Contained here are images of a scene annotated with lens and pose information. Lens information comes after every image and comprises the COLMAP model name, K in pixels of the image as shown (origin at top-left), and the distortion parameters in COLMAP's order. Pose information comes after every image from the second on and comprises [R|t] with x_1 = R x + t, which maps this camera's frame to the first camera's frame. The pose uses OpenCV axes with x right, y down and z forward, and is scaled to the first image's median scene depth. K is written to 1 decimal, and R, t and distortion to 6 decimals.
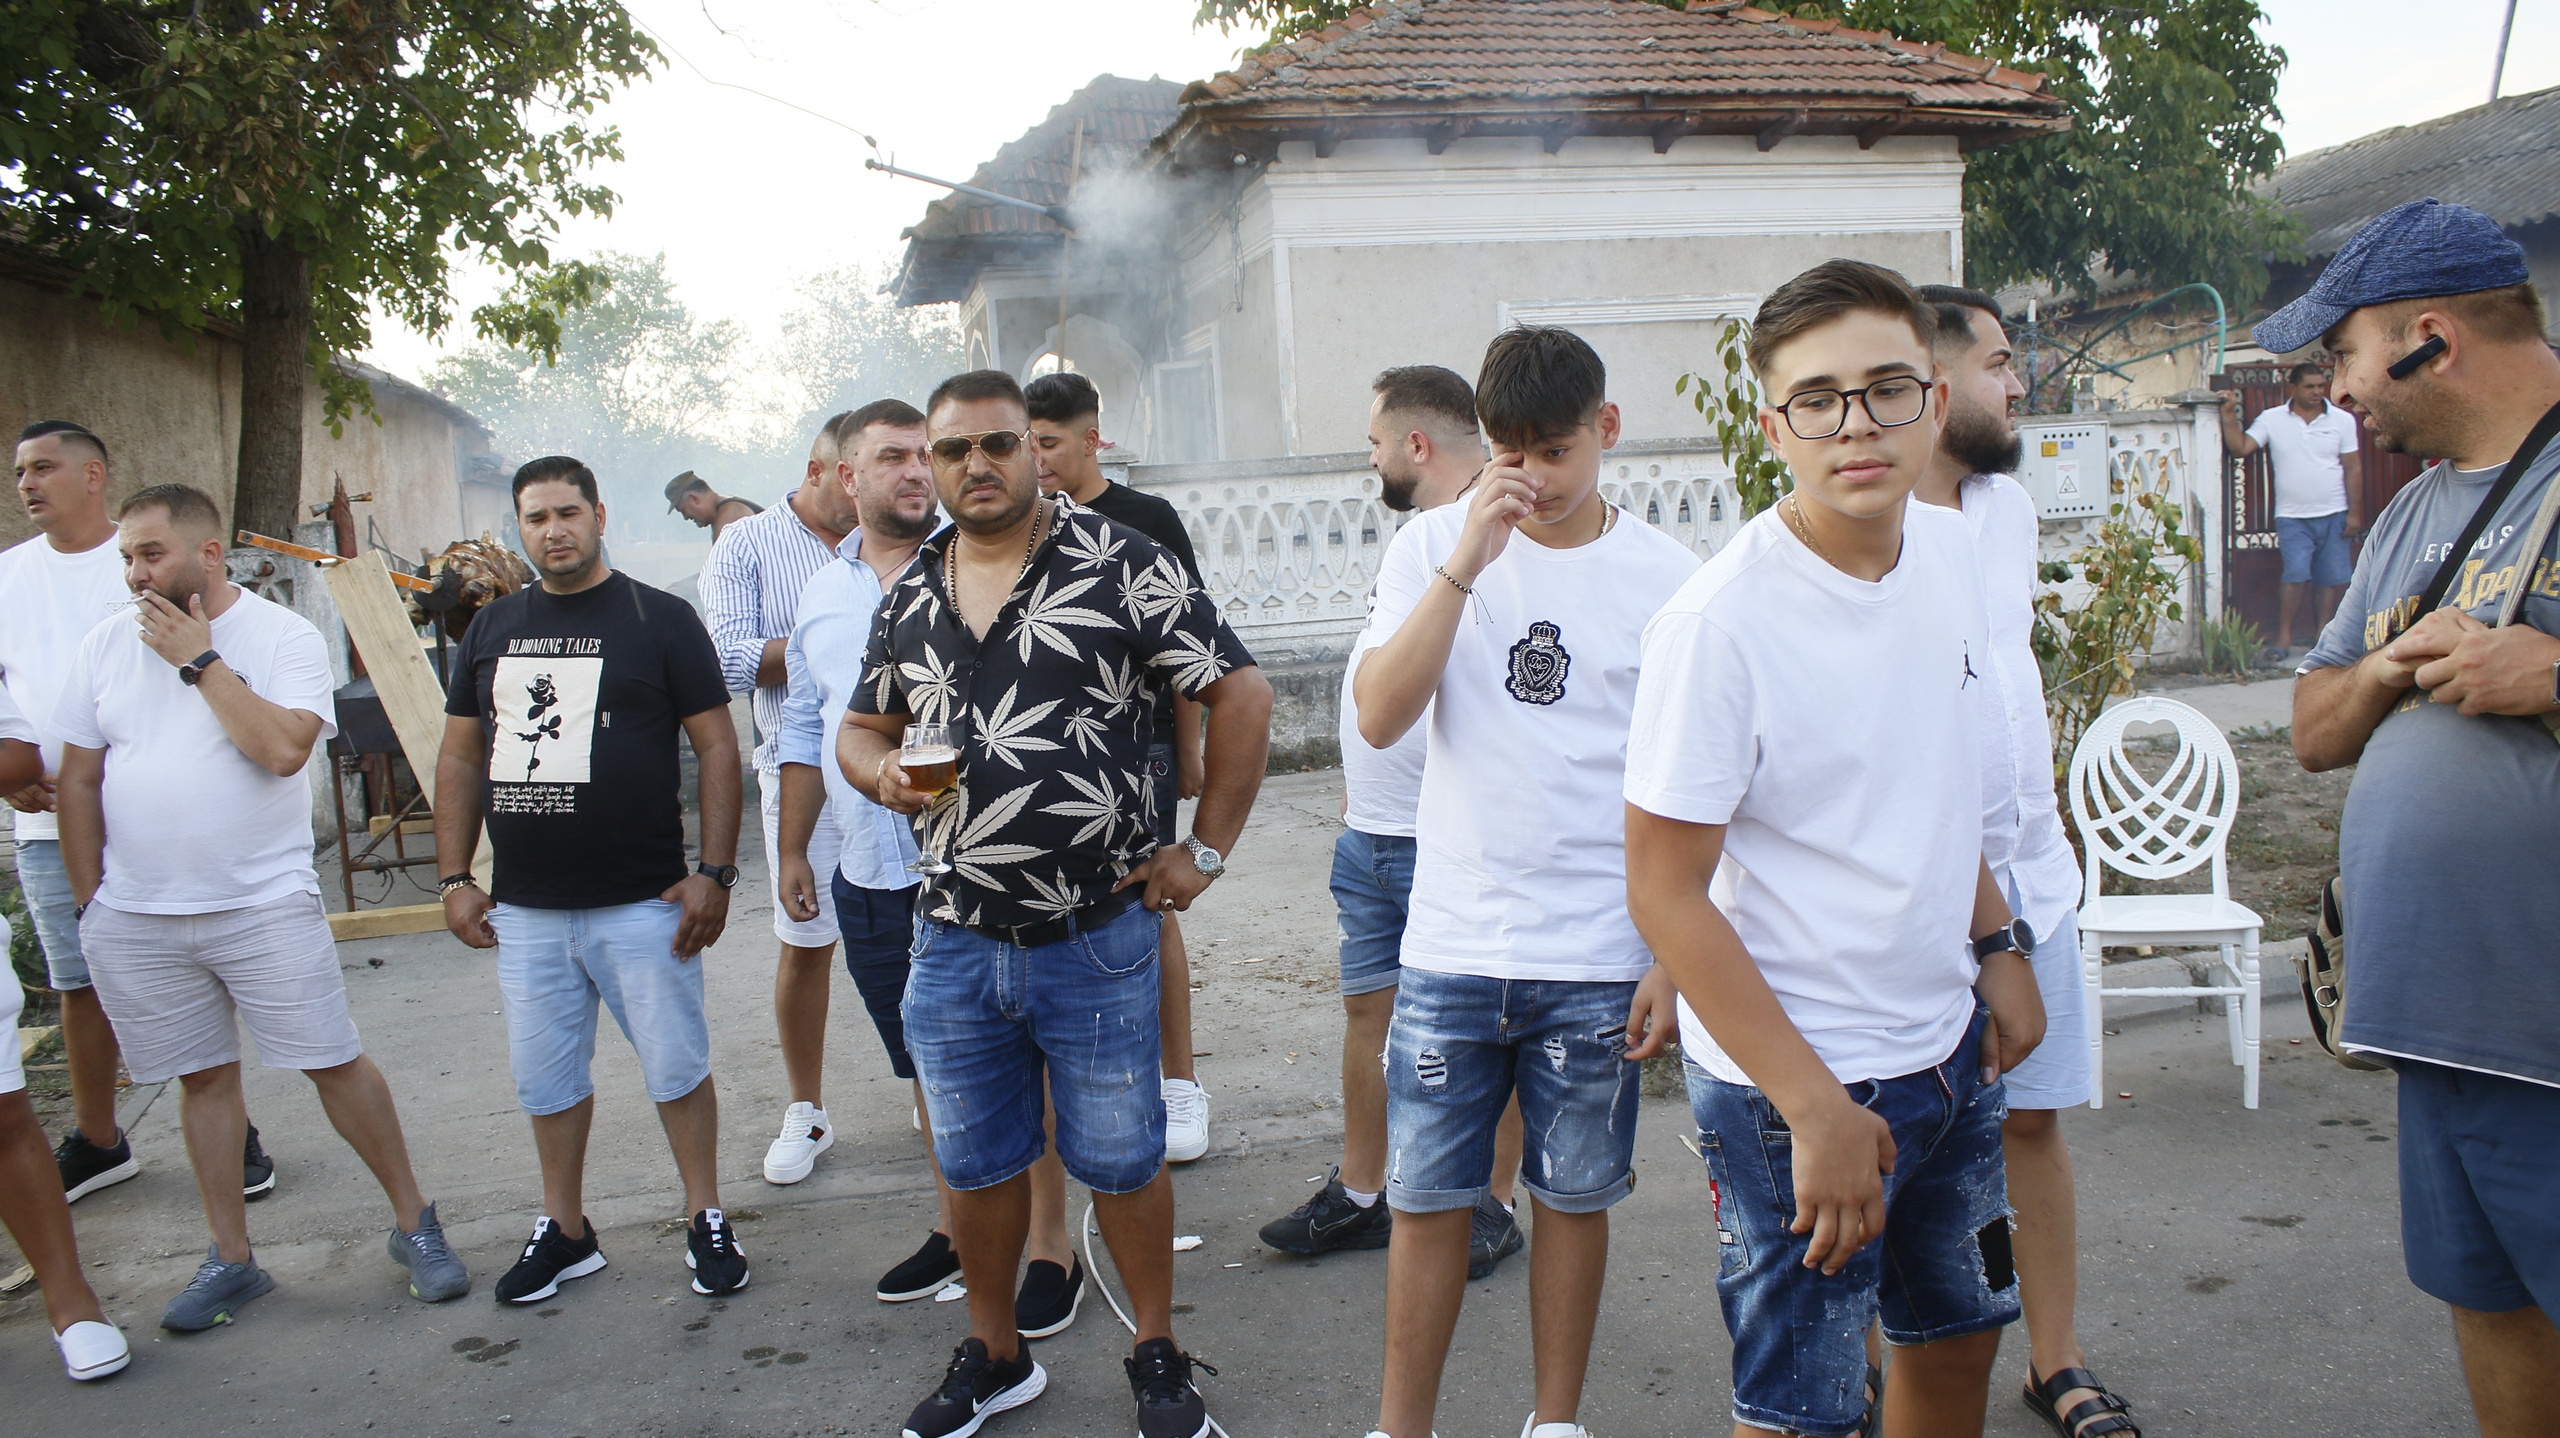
lens RADIAL K [[2078.9, 0, 1271.3], [0, 2078.9, 715.9], [0, 0, 1]] dist [-0.168149, 0.142590]
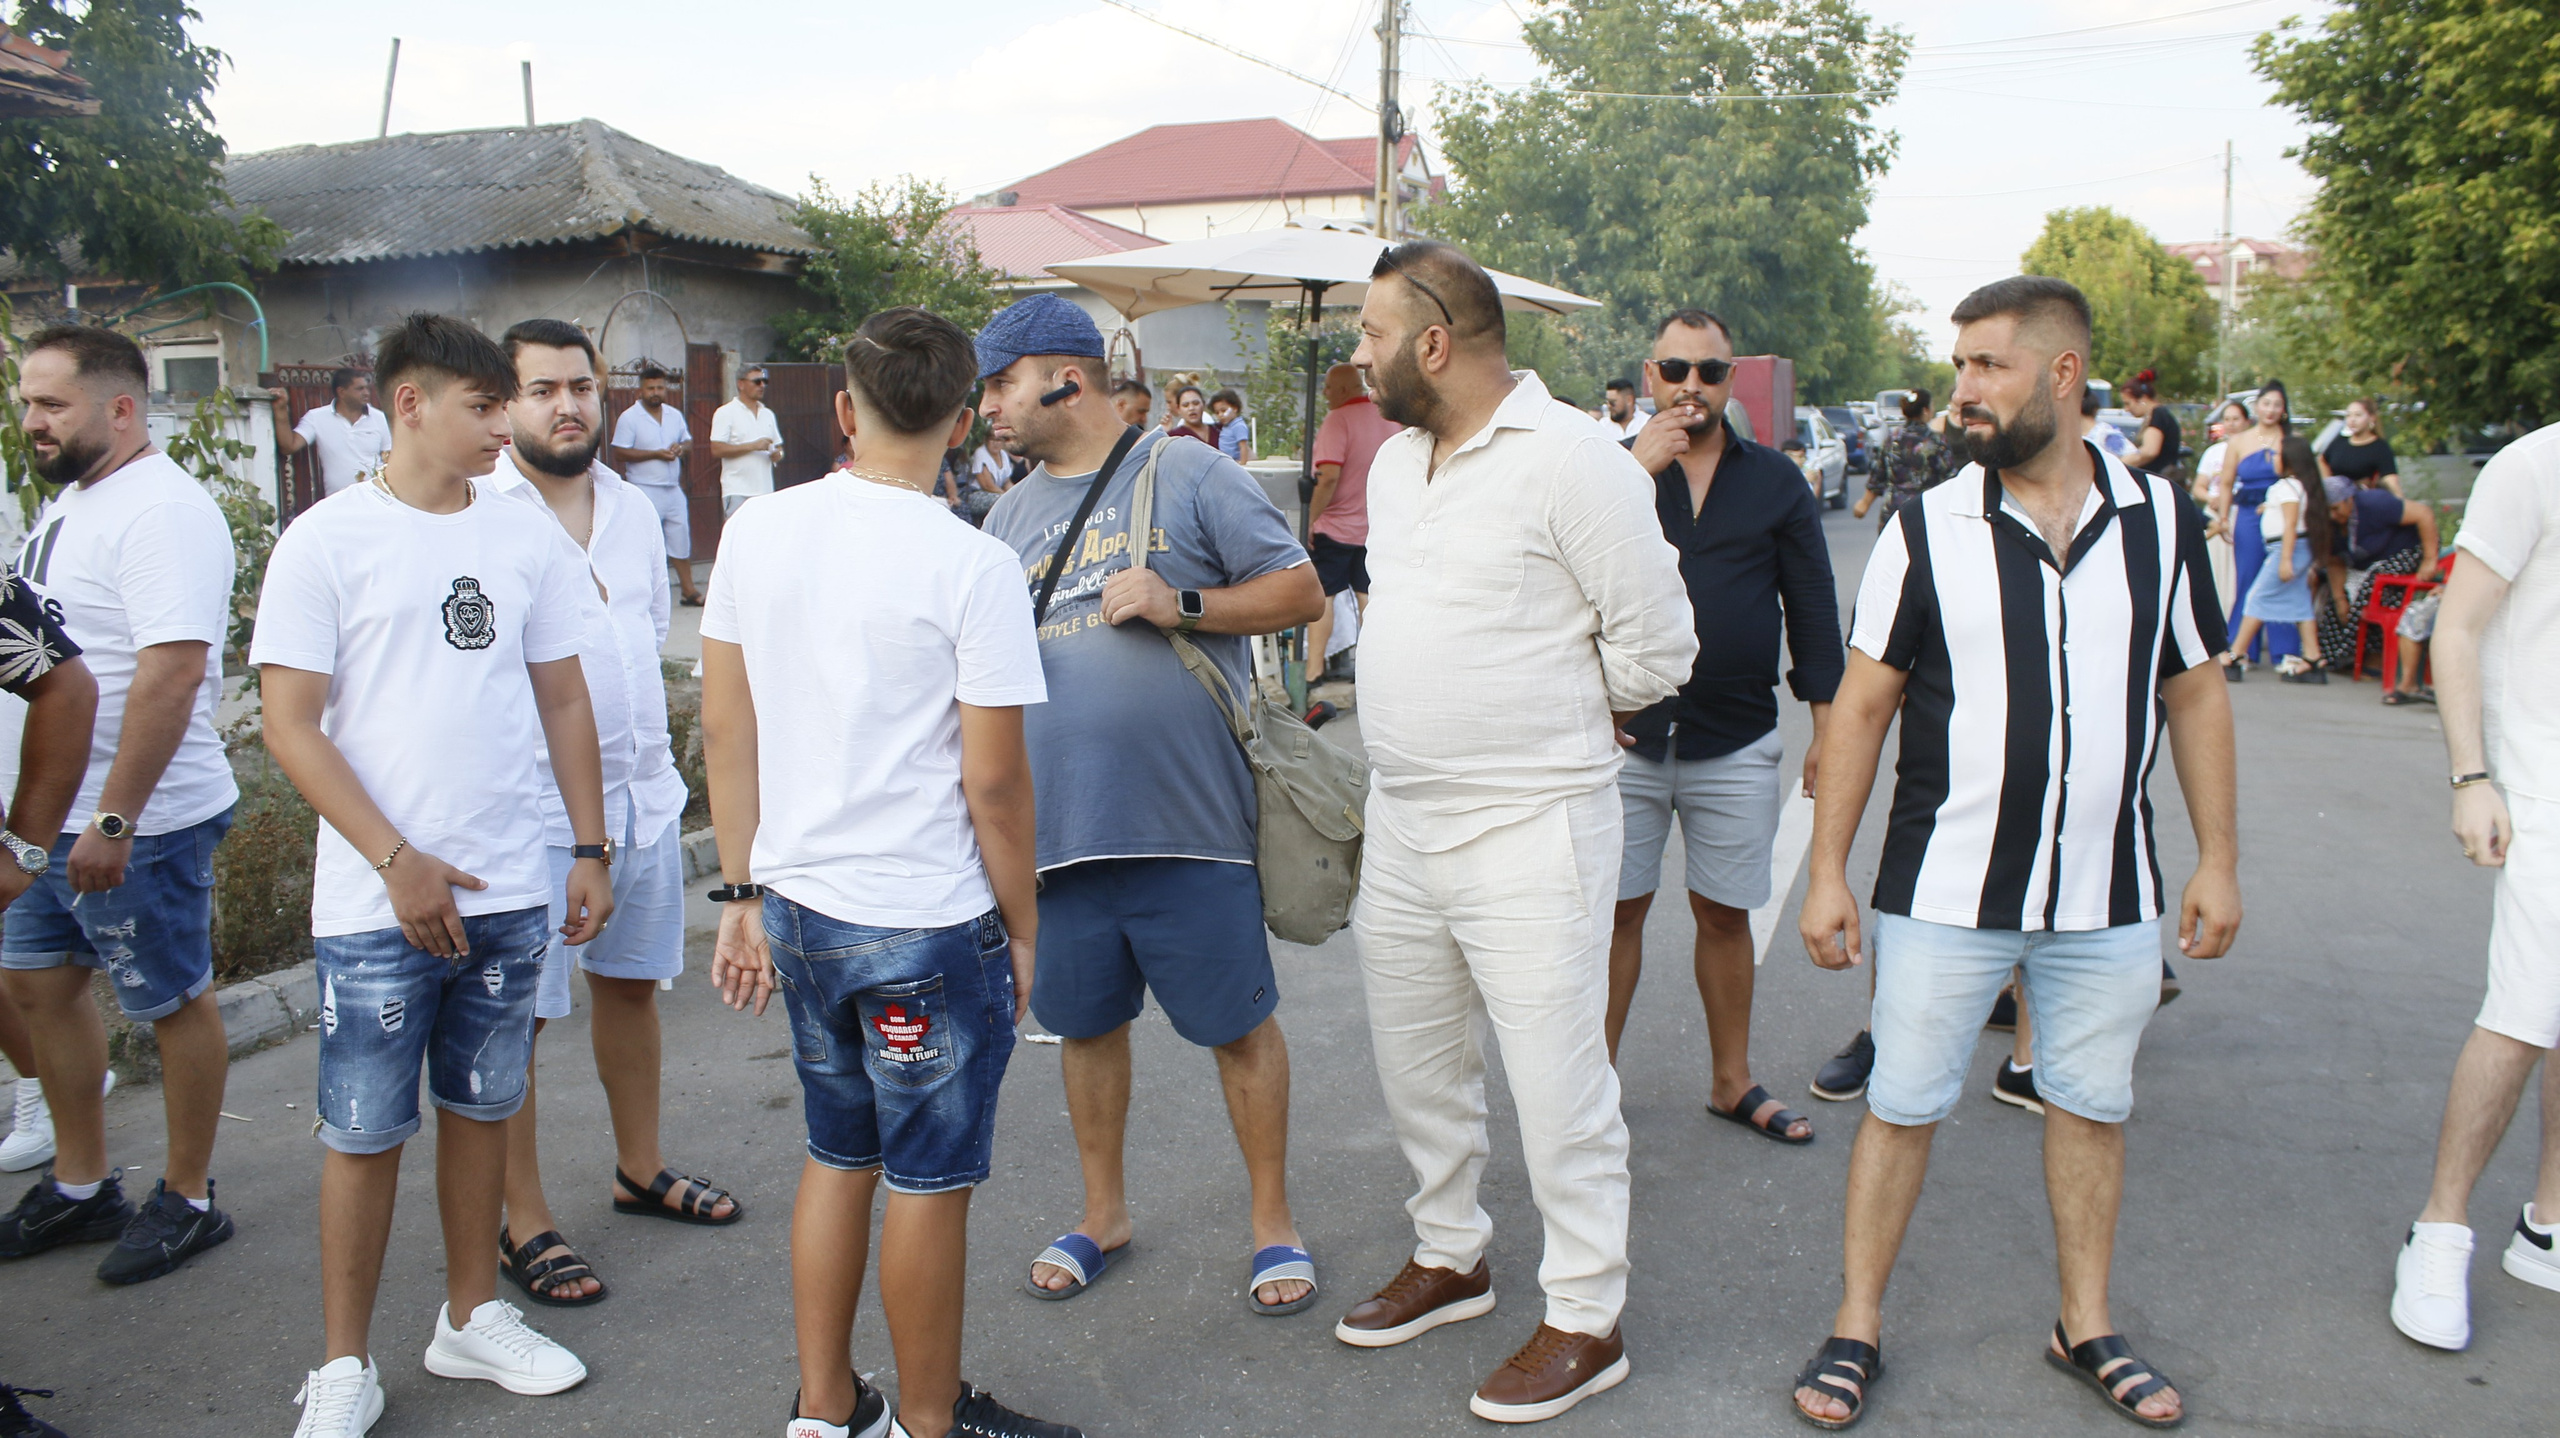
lens RADIAL K [[2078.9, 0, 1271.3], [0, 2078.9, 715.9], [0, 0, 1]] dist [-0.168149, 0.142590]
pose [[0.524756, -0.070407, 0.848336, -0.139569], [0.069322, 0.996798, 0.039847, 0.001702], [-0.848426, 0.037899, 0.527956, 0.014431]]
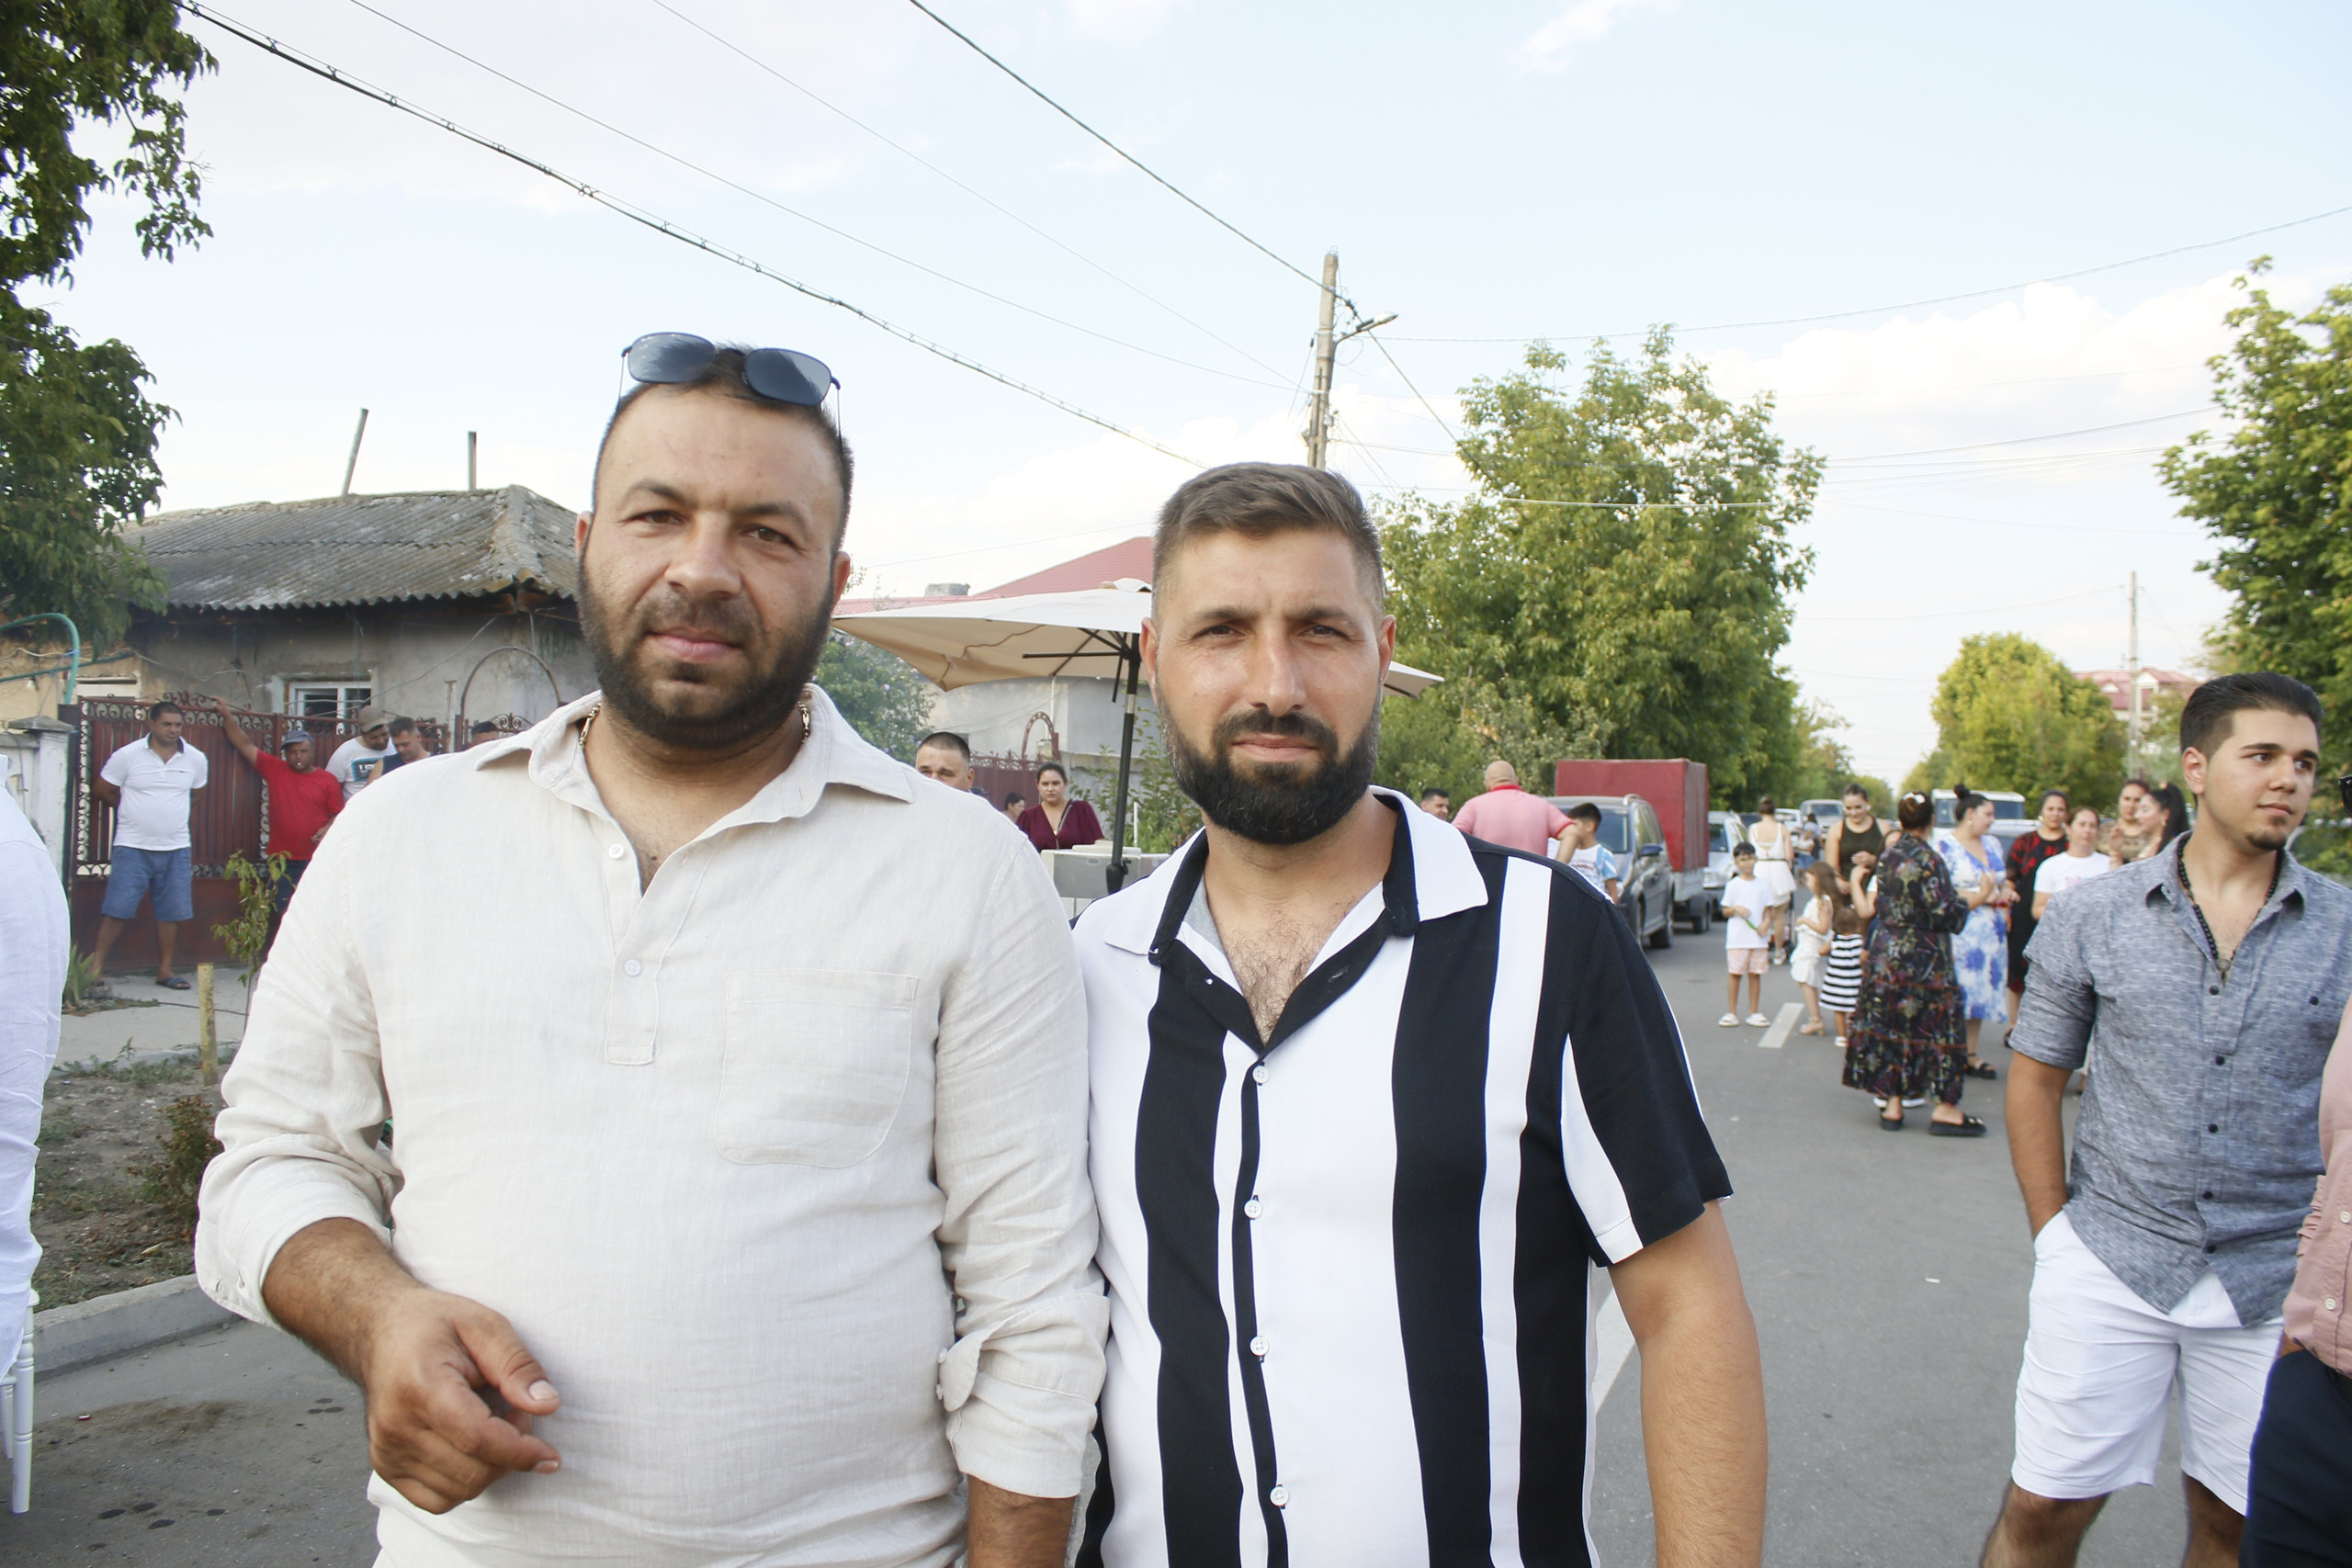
lens RADIAL K [[1885.2, 0, 1172.9], [0, 1885.2, 790.9], [0, 0, 1]] dist [-0.159524, 0.127067]
pose [[0.560869, 0.078898, 0.824136, 0.038536], [0.028429, 0.993026, -0.114414, -0.007804], [-0.827416, 0.087601, 0.554715, 0.041676]]
